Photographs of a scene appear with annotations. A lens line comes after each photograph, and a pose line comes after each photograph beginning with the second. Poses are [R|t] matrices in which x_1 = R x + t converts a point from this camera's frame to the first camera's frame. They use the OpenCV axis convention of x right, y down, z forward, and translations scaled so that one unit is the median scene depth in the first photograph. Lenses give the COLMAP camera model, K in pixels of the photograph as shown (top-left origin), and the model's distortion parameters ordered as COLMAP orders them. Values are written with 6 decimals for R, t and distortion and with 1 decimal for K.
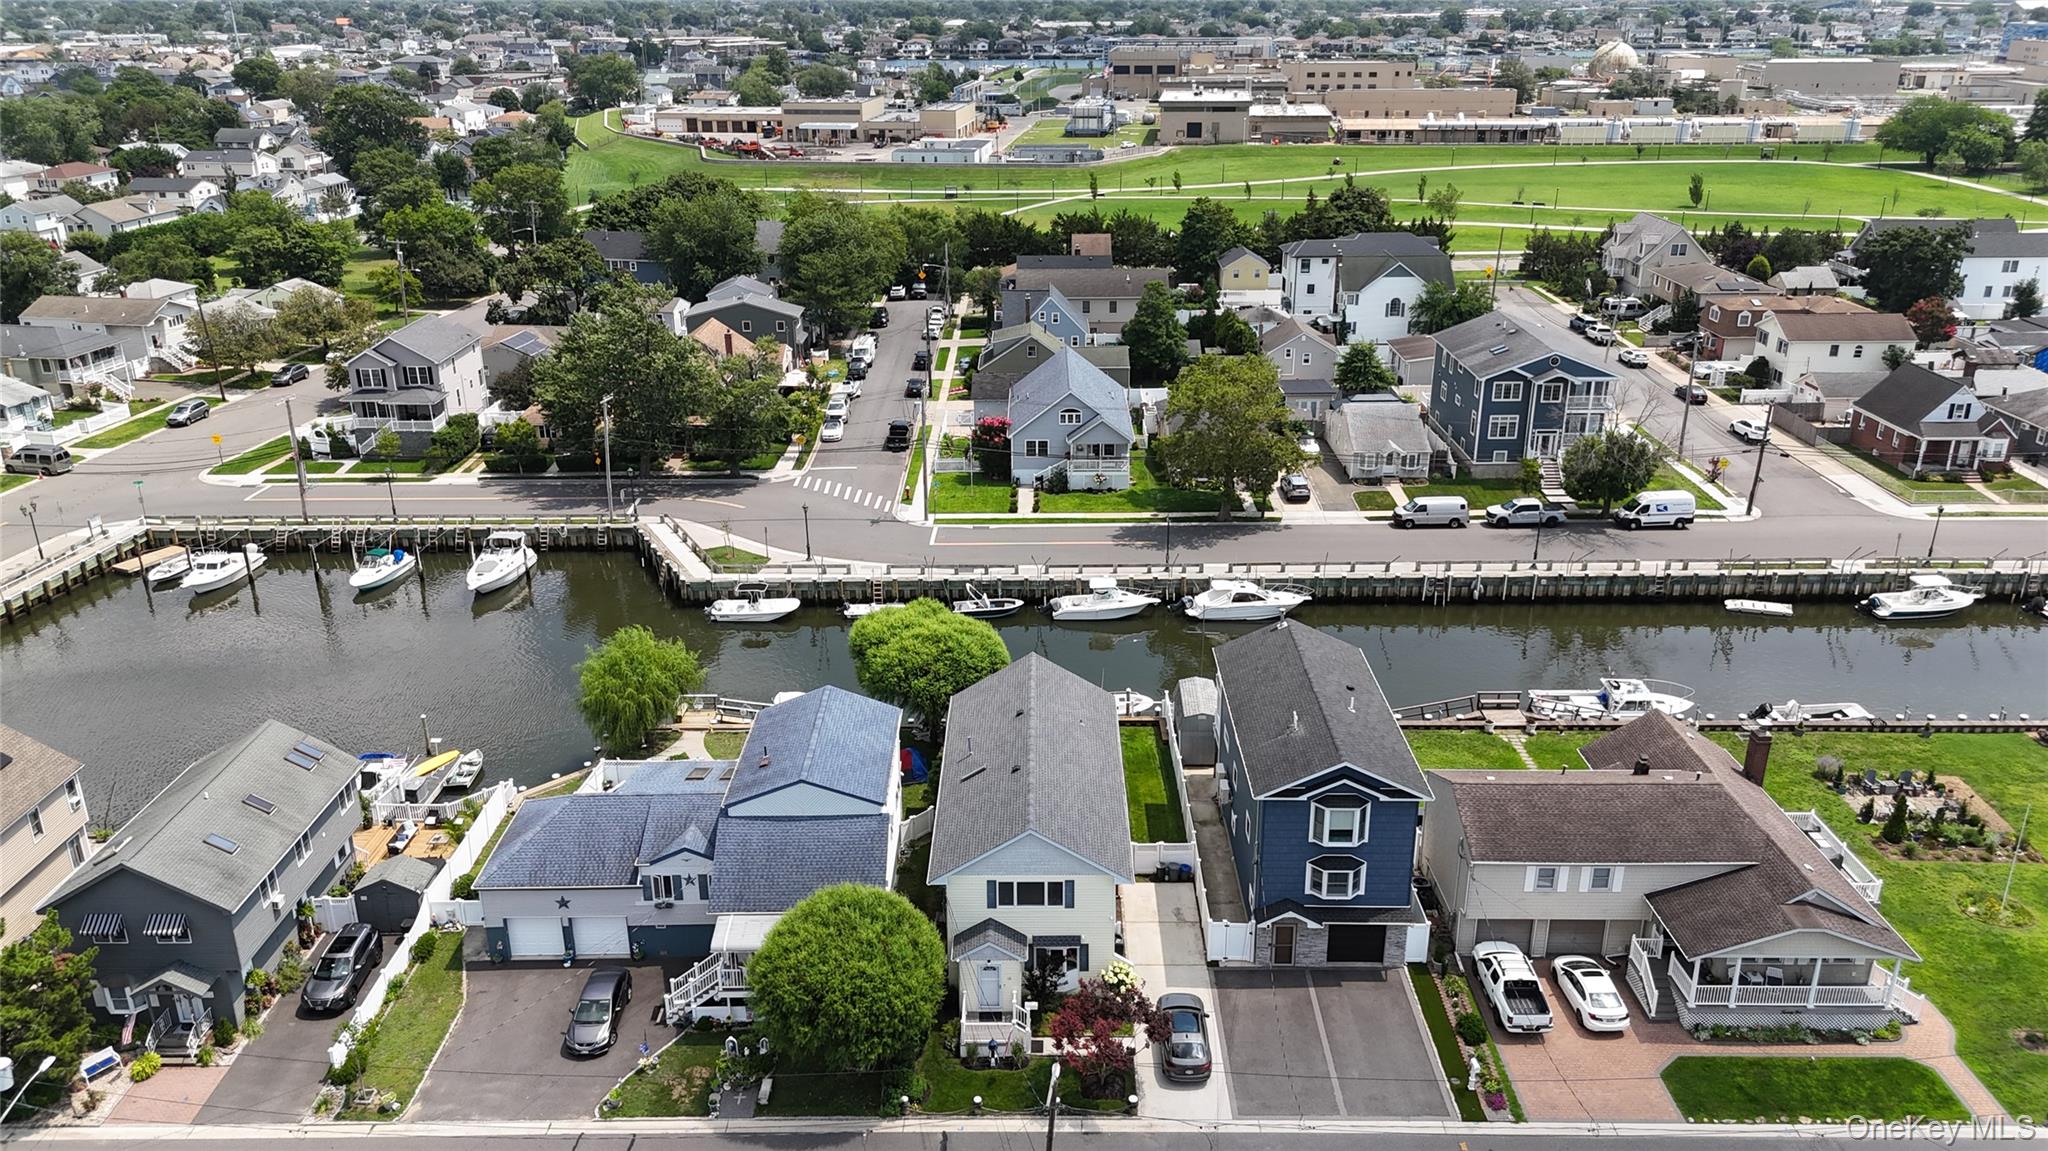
lens RADIAL K [[1527.5, 0, 1035.4], [0, 1527.5, 558.0], [0, 0, 1]] dist [0.056522, -0.048902]
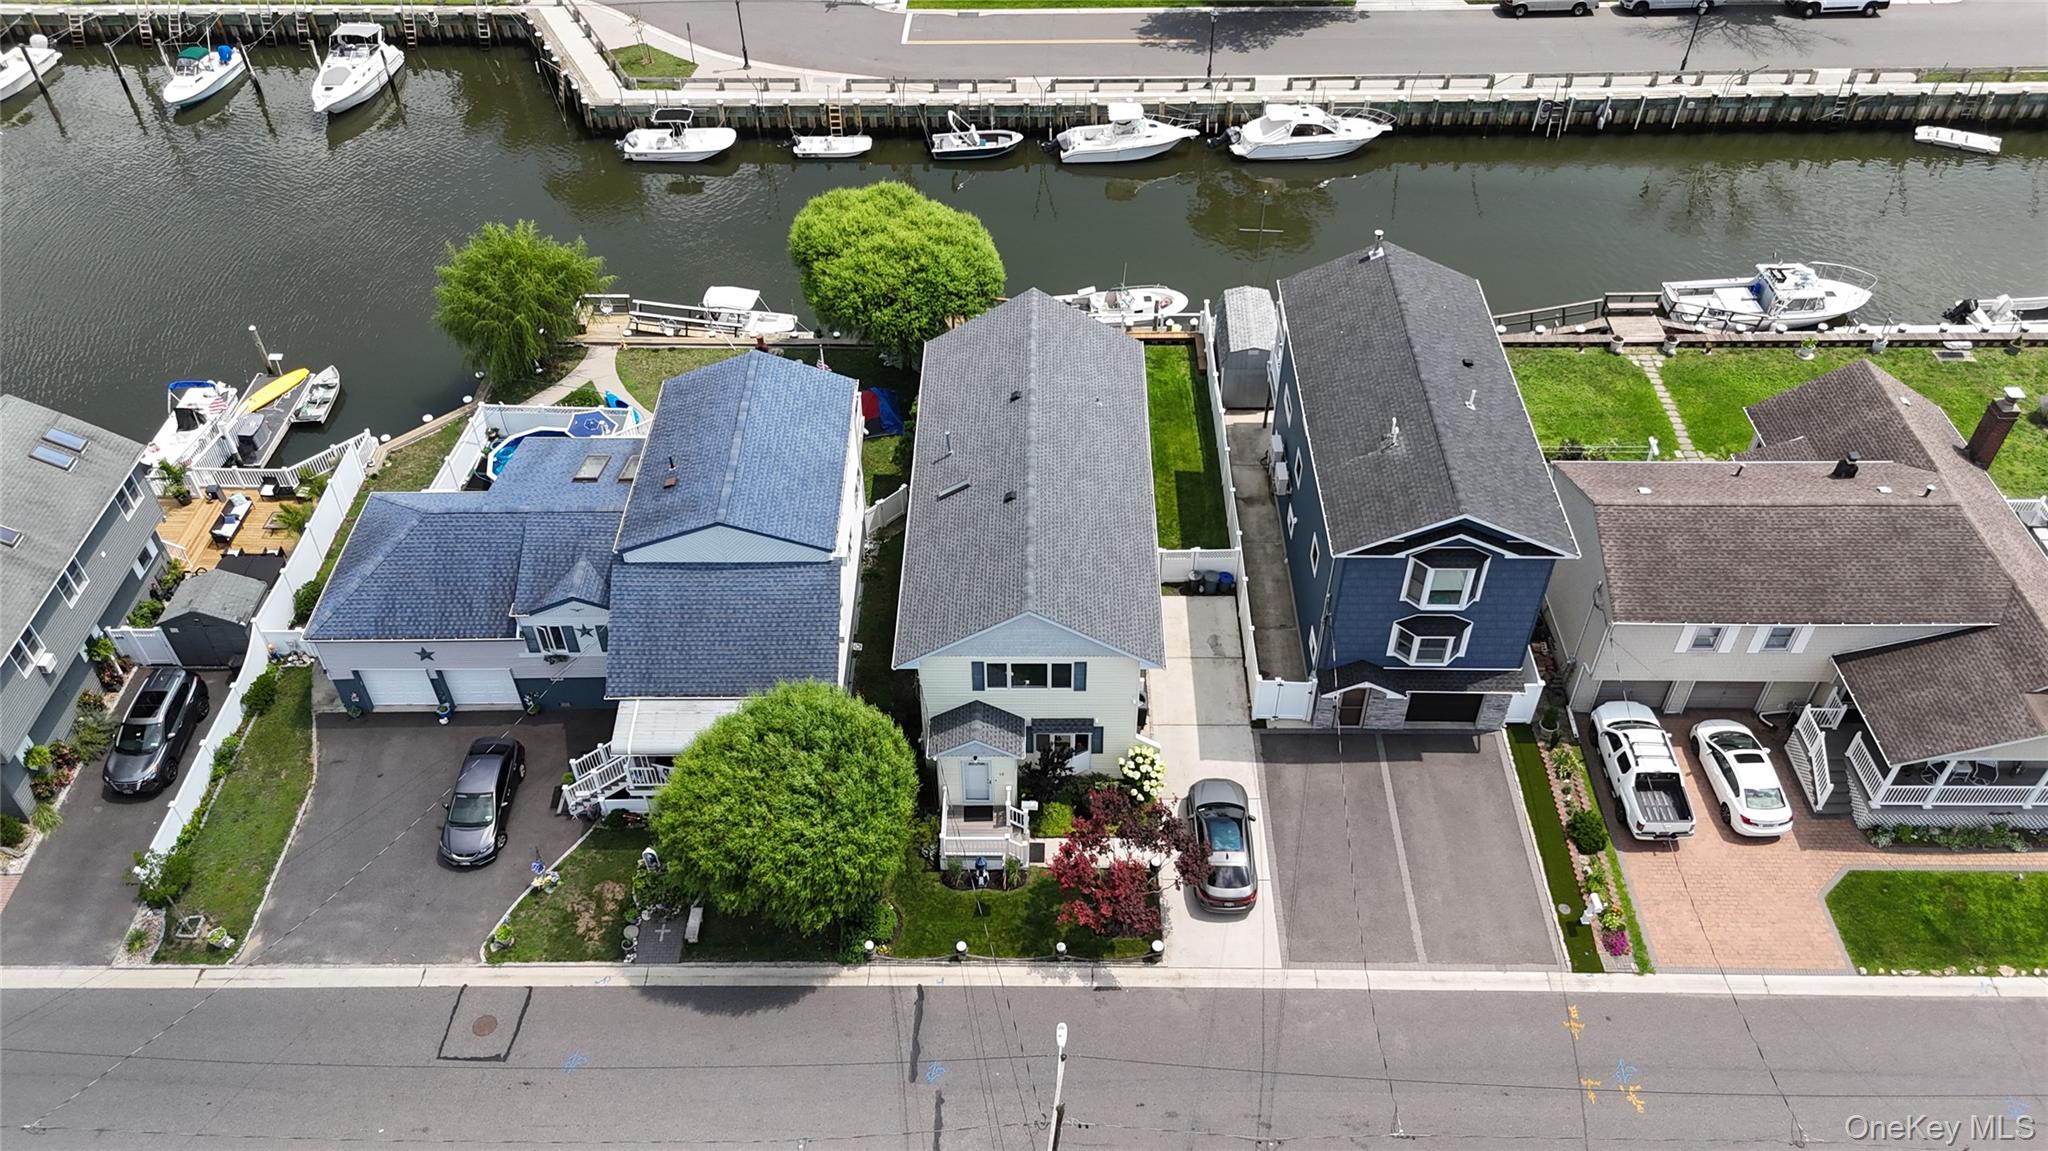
lens RADIAL K [[1527.5, 0, 1029.1], [0, 1527.5, 576.0], [0, 0, 1]] dist [0.056522, -0.048902]
pose [[0.999980, 0.004330, -0.004559, 0.000133], [-0.002207, 0.920701, 0.390262, -0.112127], [0.005888, -0.390244, 0.920693, 0.297319]]
